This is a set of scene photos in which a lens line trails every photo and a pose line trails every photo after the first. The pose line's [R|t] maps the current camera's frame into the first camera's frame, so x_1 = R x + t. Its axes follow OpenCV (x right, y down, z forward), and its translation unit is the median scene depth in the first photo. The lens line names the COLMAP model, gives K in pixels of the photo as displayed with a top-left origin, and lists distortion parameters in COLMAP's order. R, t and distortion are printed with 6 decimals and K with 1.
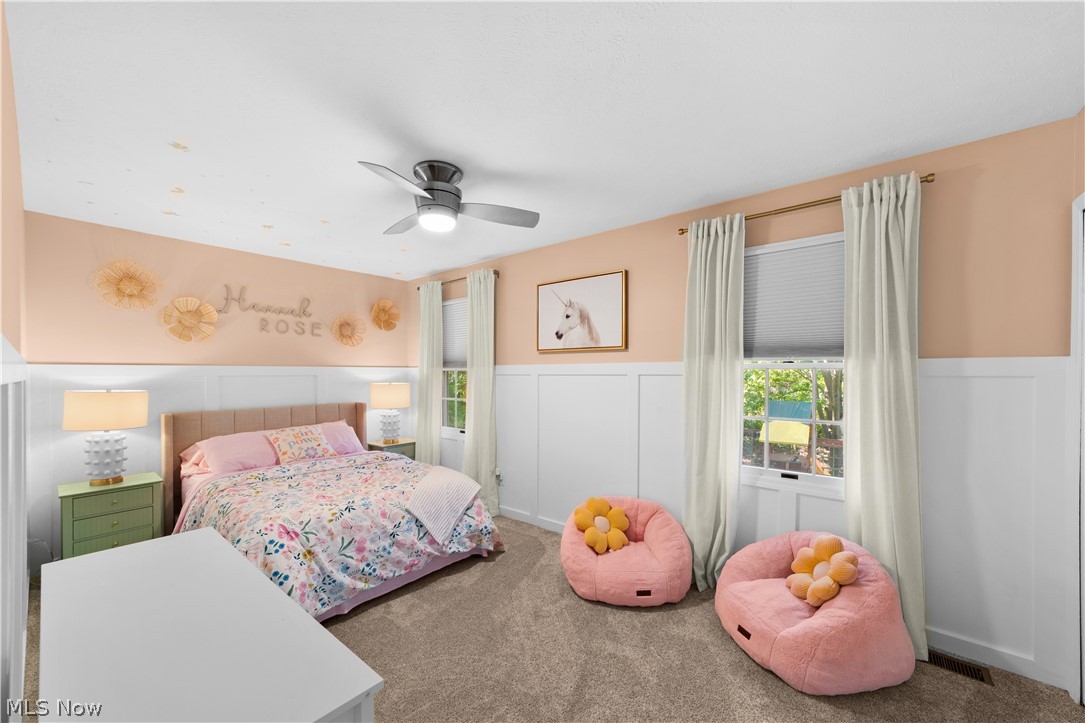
lens RADIAL K [[415.2, 0, 543.4], [0, 415.2, 379.2], [0, 0, 1]] dist [-0.000649, -0.000005]
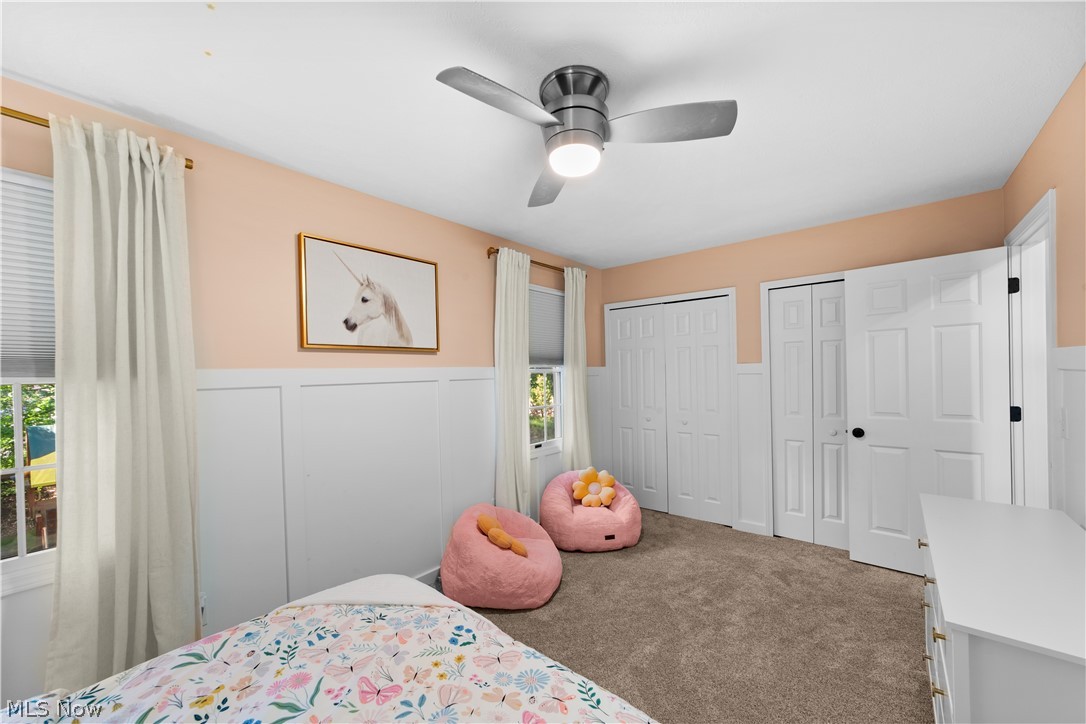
lens RADIAL K [[416.7, 0, 538.5], [0, 416.7, 367.6], [0, 0, 1]] dist [-0.020067, 0.008837]
pose [[0.036858, 0.005324, 0.999306, -0.732139], [0.029914, 0.999532, -0.006429, -0.027267], [-0.998873, 0.030130, 0.036682, 0.789885]]
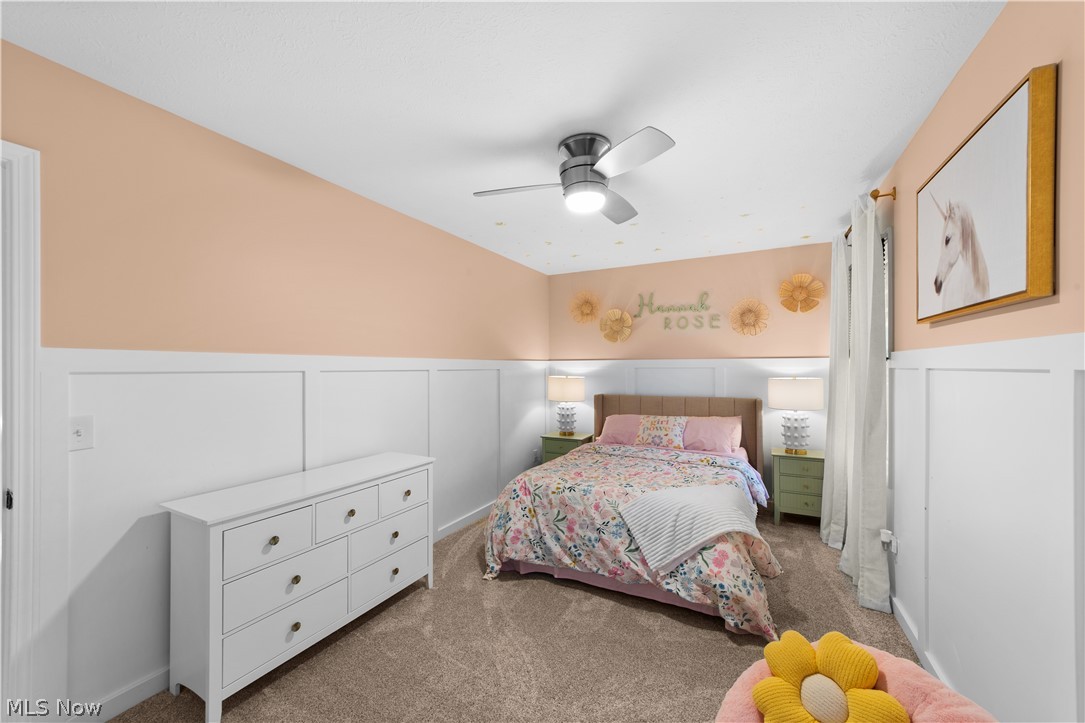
lens RADIAL K [[416.3, 0, 538.0], [0, 416.3, 367.1], [0, 0, 1]] dist [-0.020067, 0.008837]
pose [[0.198064, 0.003302, -0.980183, 0.475530], [-0.009633, 0.999953, 0.001422, -0.010844], [0.980142, 0.009160, 0.198087, 0.547325]]
